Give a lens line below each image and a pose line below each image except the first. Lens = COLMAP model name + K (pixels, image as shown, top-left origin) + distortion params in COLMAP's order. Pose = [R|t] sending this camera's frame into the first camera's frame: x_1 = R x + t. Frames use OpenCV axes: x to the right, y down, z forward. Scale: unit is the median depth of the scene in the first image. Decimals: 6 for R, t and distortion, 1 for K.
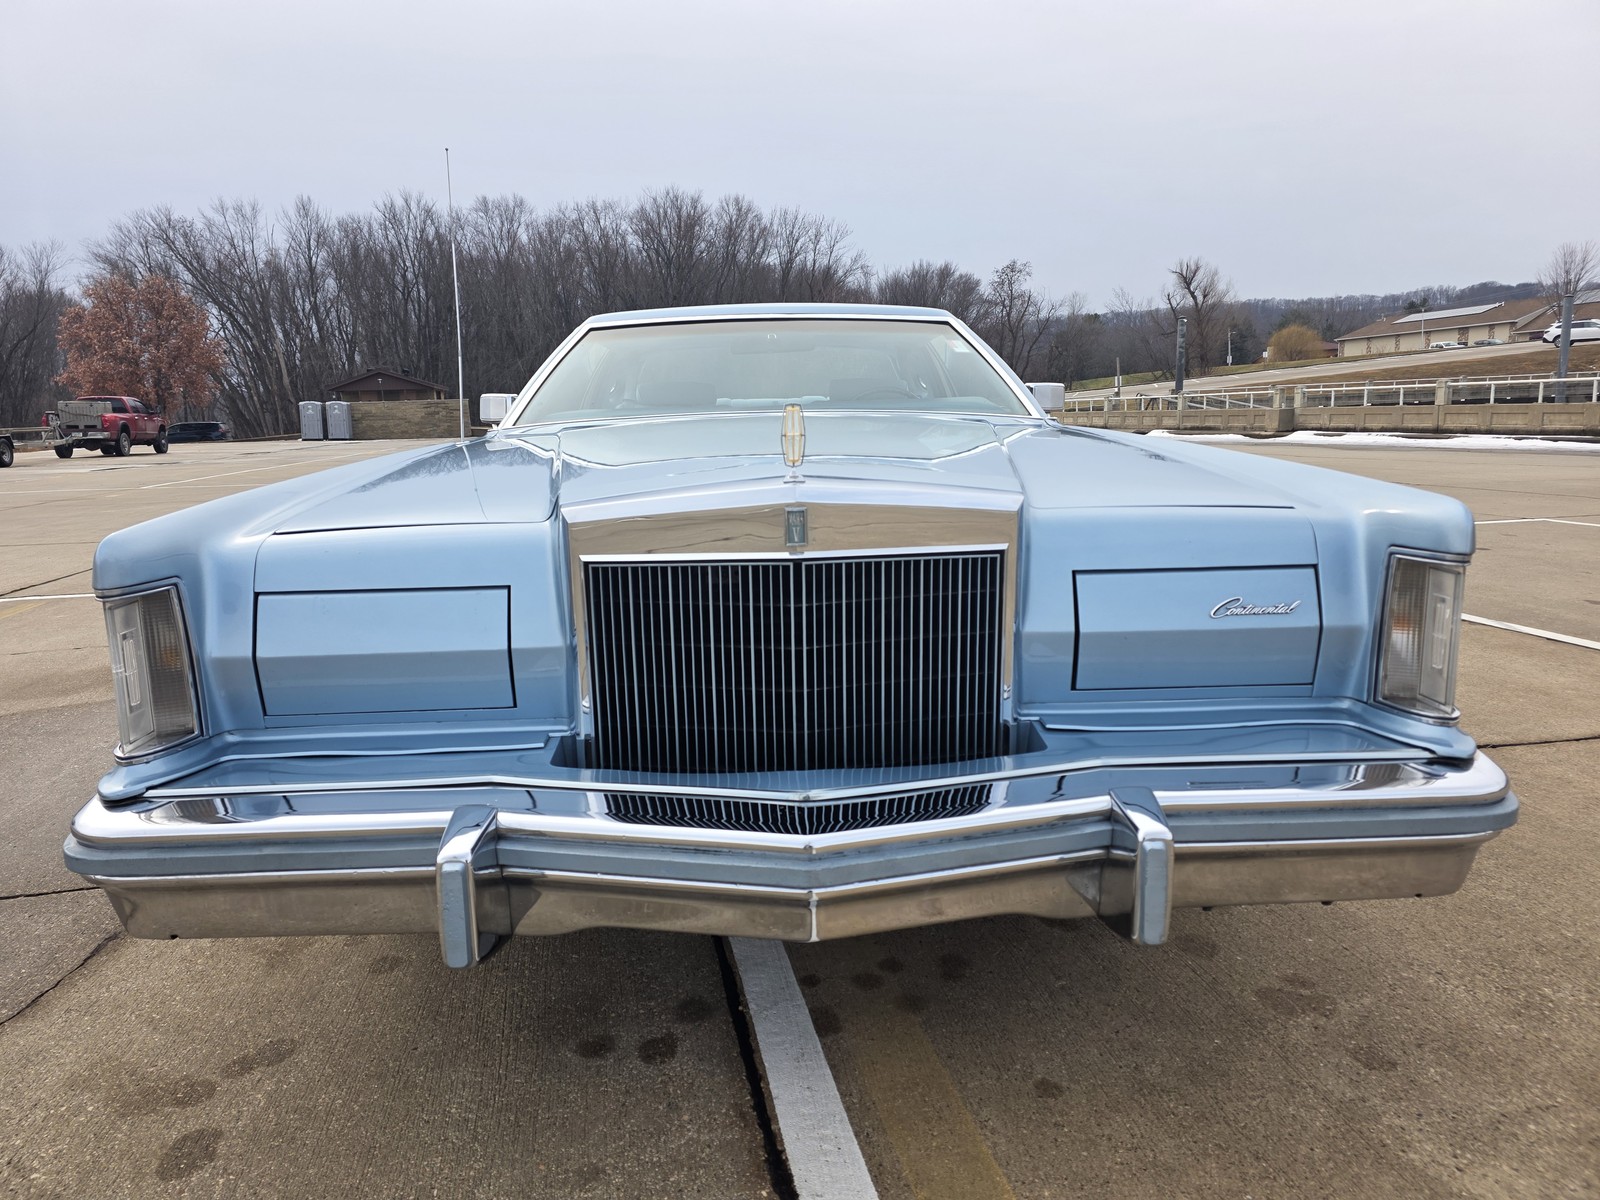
lens RADIAL K [[1074.0, 0, 794.9], [0, 1074.0, 590.7], [0, 0, 1]] dist [0.066305, -0.050551]
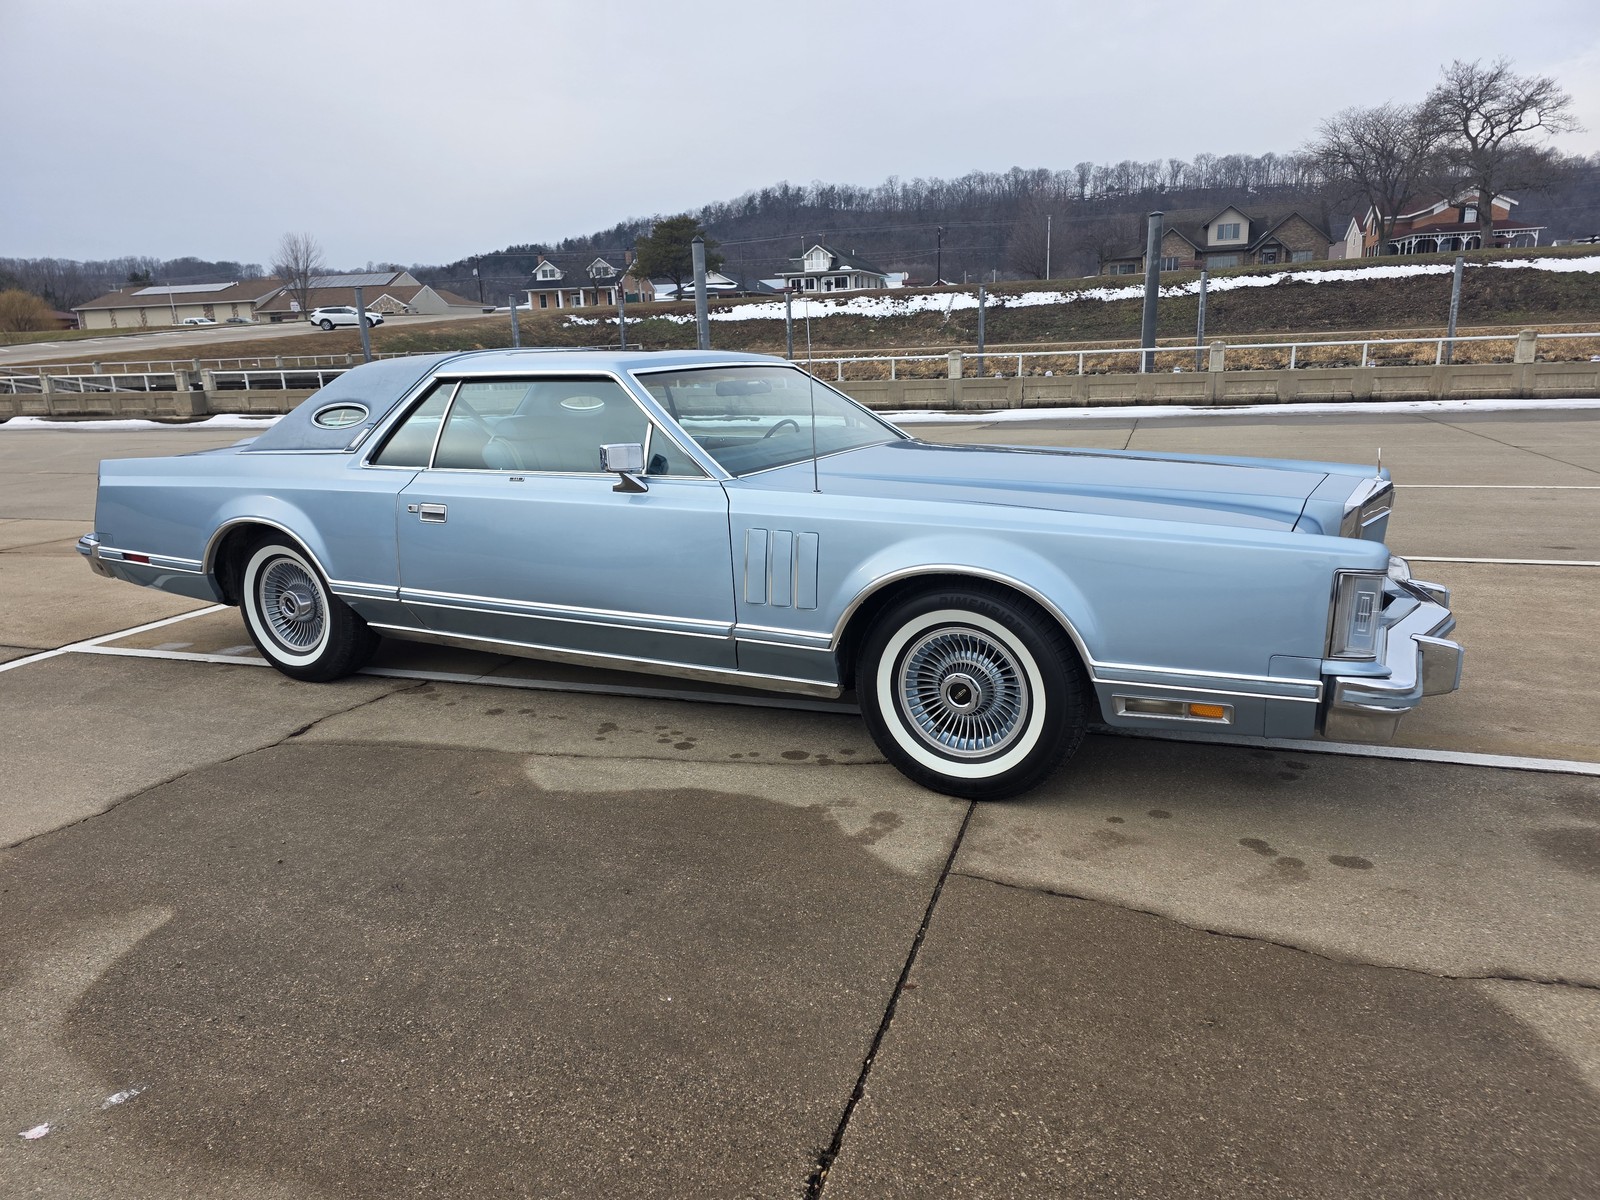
lens RADIAL K [[1074.0, 0, 801.1], [0, 1074.0, 622.8], [0, 0, 1]] dist [0.066305, -0.050551]
pose [[0.490948, -0.204478, 0.846852, -1.049715], [0.159630, 0.976722, 0.143293, -0.131395], [-0.856439, 0.064834, 0.512161, 0.339117]]
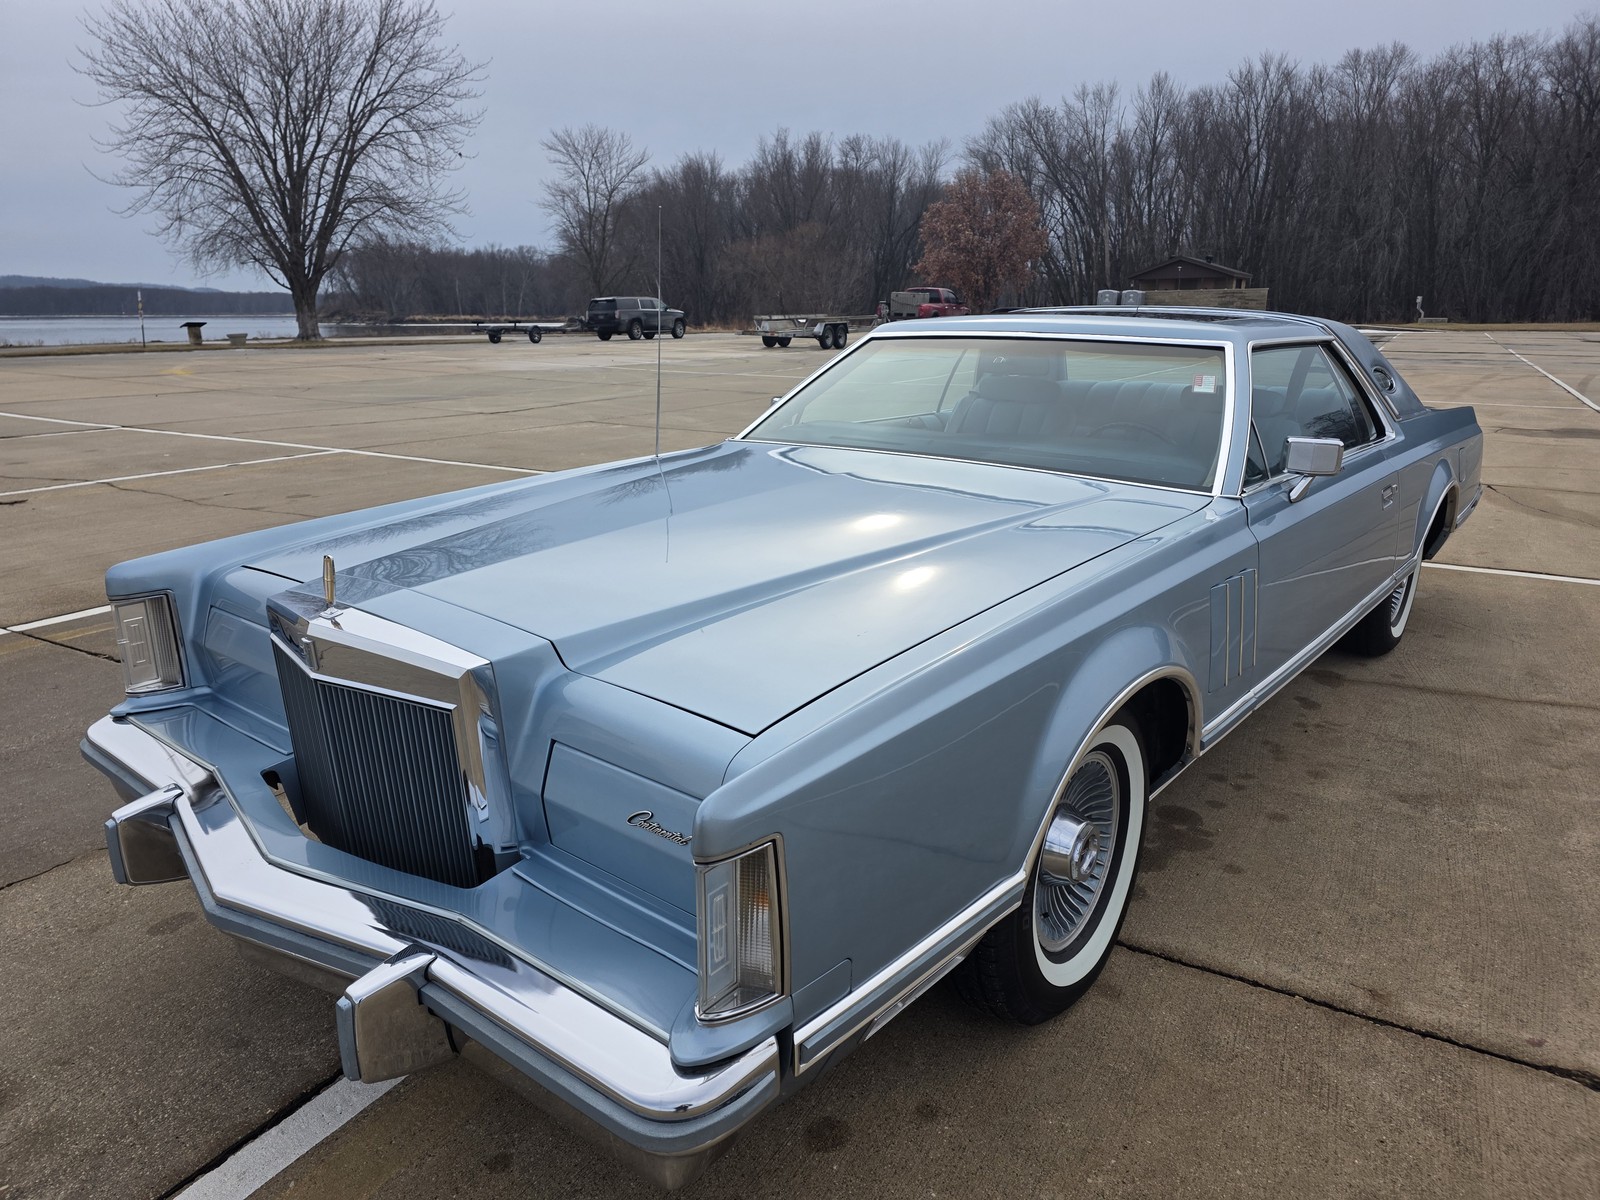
lens RADIAL K [[1074.0, 0, 799.1], [0, 1074.0, 605.9], [0, 0, 1]] dist [0.066305, -0.050551]
pose [[0.755403, 0.206574, -0.621847, 0.458539], [-0.132063, 0.977529, 0.164303, -0.151252], [0.641814, -0.041992, 0.765710, 0.145428]]
